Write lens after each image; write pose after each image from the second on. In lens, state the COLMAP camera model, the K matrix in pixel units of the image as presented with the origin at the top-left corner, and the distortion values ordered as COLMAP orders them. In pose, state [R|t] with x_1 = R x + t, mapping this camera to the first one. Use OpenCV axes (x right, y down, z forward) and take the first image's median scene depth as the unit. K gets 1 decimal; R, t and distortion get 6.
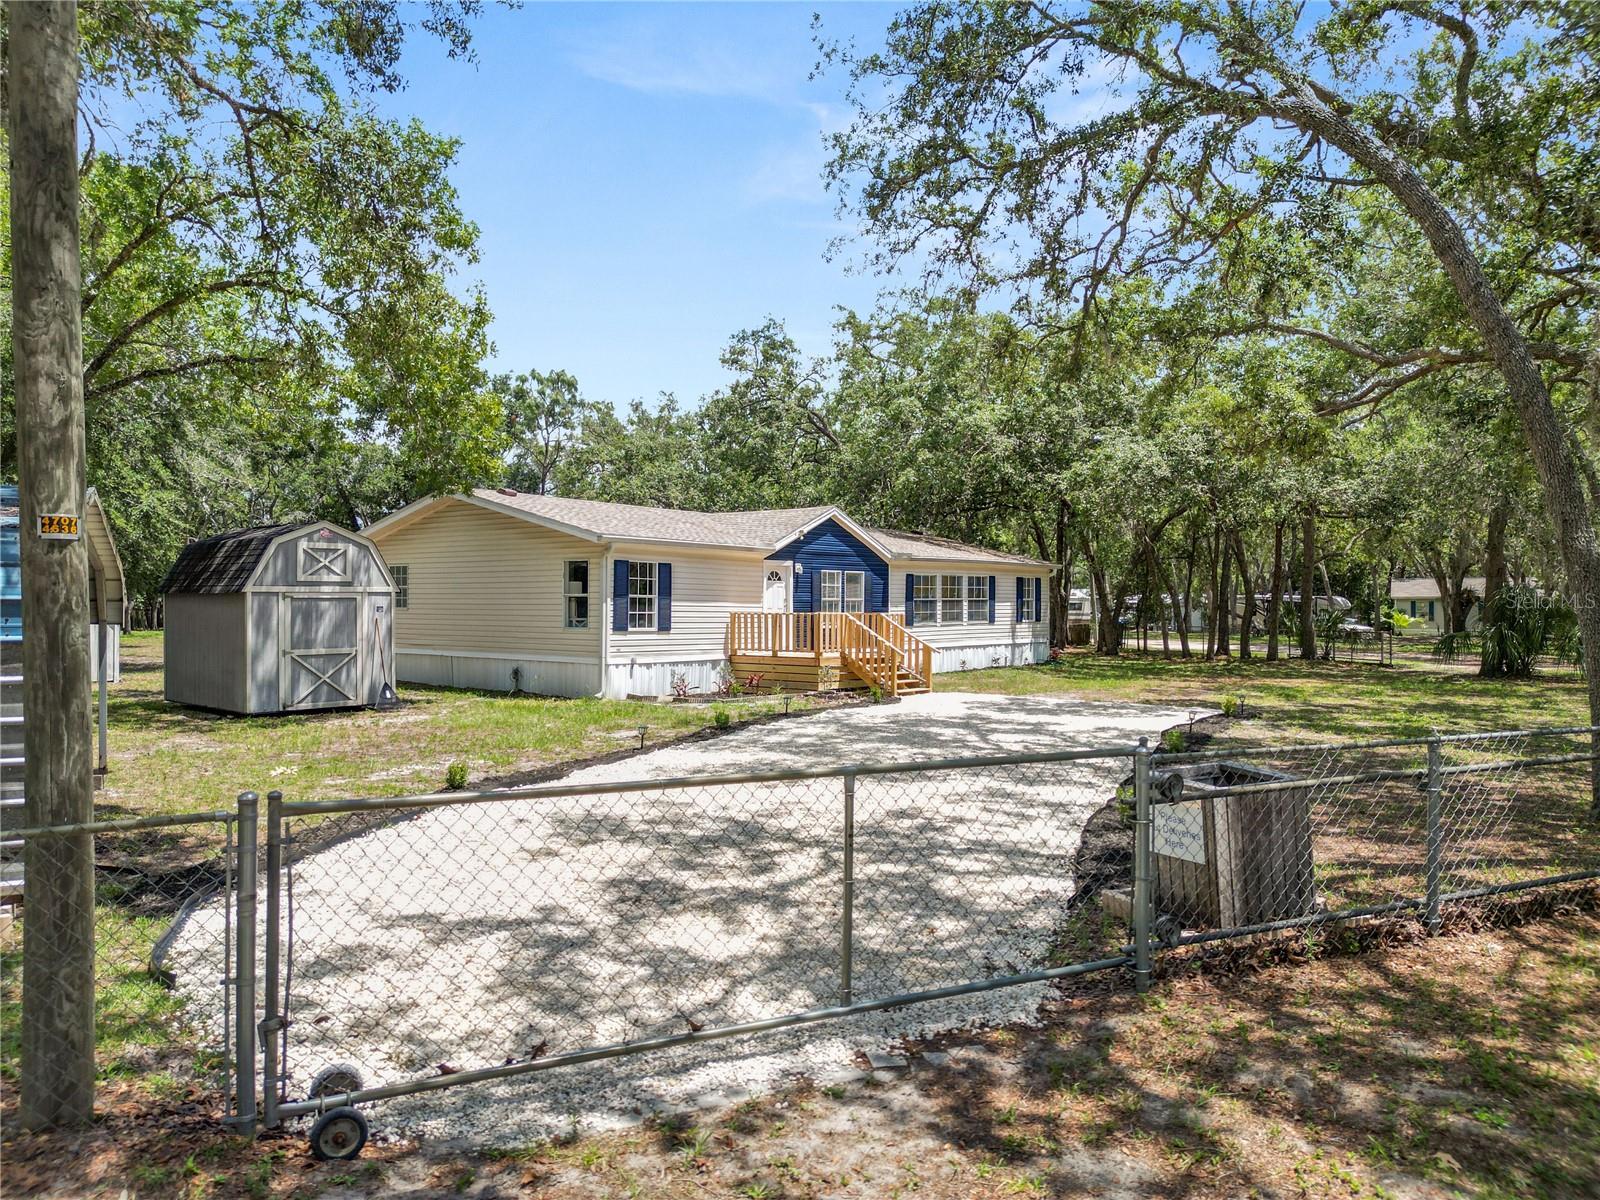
lens RADIAL K [[1119.9, 0, 803.4], [0, 1119.9, 594.2], [0, 0, 1]] dist [0.020907, -0.000172]
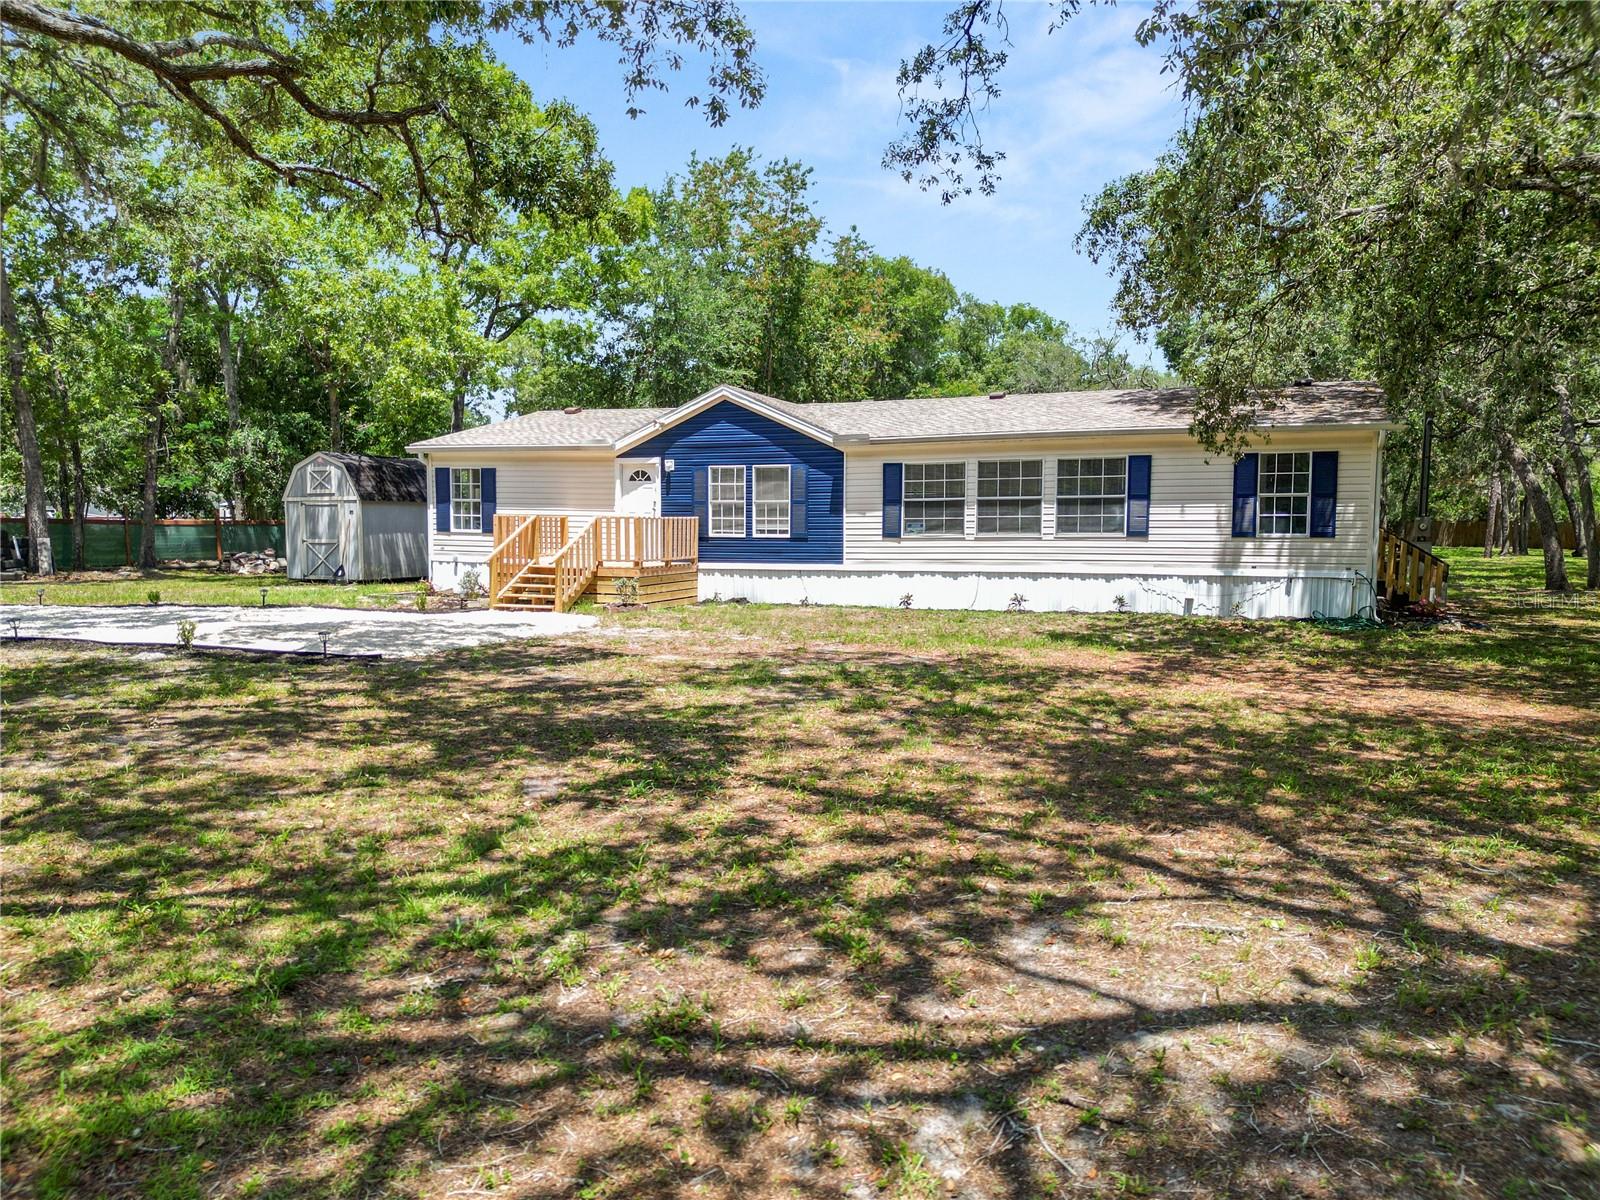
lens RADIAL K [[1119.9, 0, 803.4], [0, 1119.9, 594.2], [0, 0, 1]] dist [0.020907, -0.000172]
pose [[0.299909, 0.065884, -0.951690, 0.826828], [0.009158, 0.997367, 0.071932, 0.014071], [0.953924, -0.030288, 0.298516, 0.815282]]
